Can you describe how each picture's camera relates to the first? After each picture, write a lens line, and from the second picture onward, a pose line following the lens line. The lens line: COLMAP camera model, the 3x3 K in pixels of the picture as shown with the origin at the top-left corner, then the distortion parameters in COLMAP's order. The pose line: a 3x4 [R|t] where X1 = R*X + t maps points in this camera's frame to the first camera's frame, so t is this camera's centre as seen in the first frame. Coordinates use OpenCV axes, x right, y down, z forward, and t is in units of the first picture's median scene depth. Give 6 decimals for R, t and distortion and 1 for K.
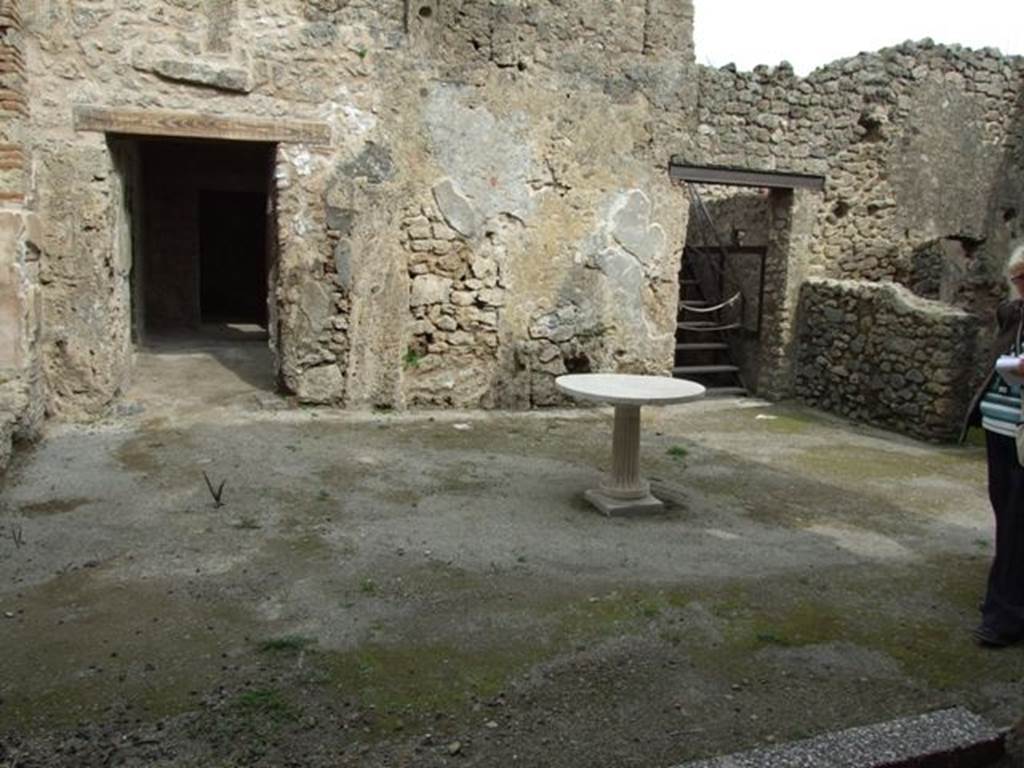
lens RADIAL K [[799.2, 0, 518.5], [0, 799.2, 365.1], [0, 0, 1]] dist [-0.061392, 0.047031]
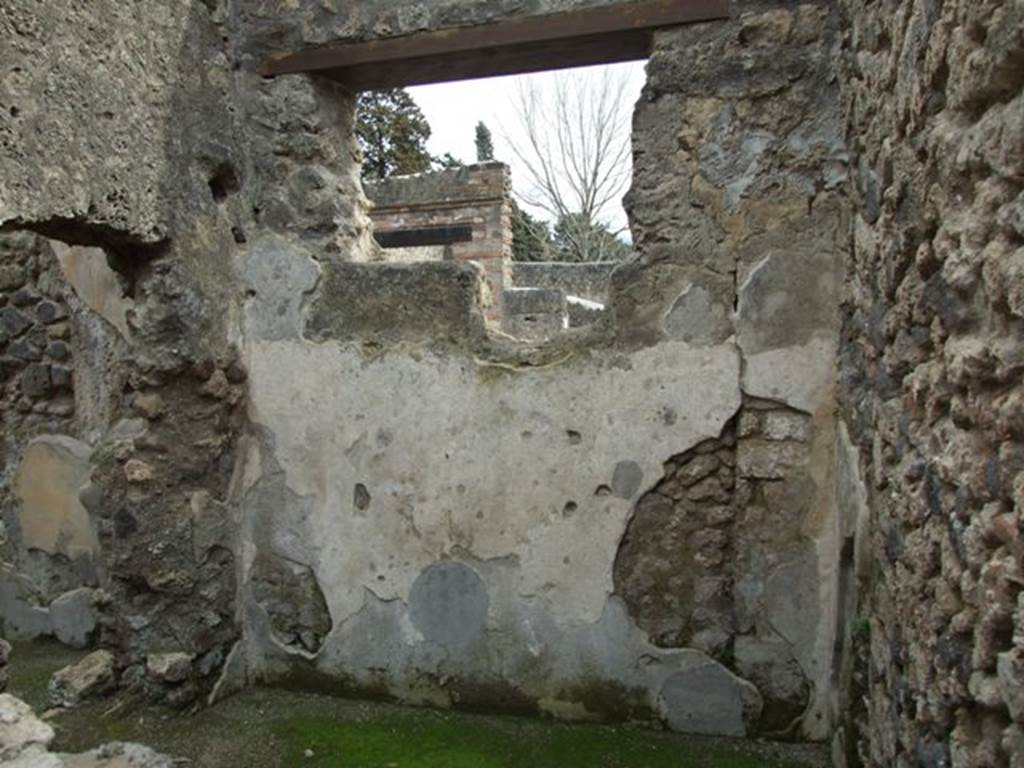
lens RADIAL K [[799.2, 0, 513.5], [0, 799.2, 374.1], [0, 0, 1]] dist [-0.061392, 0.047031]
pose [[0.596695, -0.074836, 0.798971, 0.438113], [0.139082, 0.990218, -0.011121, -0.084108], [-0.790323, 0.117759, 0.601267, 0.739325]]
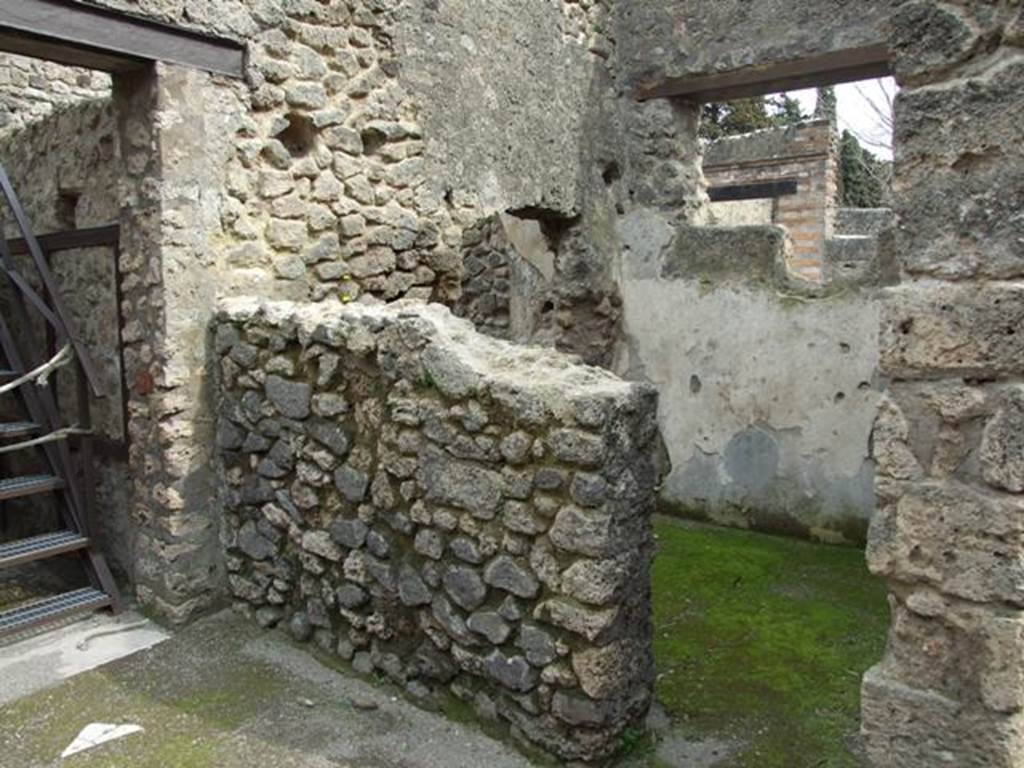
lens RADIAL K [[799.2, 0, 520.9], [0, 799.2, 371.7], [0, 0, 1]] dist [-0.061392, 0.047031]
pose [[0.858541, -0.087836, 0.505166, 0.289263], [0.098798, 0.995094, 0.005113, -0.063101], [-0.503137, 0.045520, 0.863007, 0.591856]]
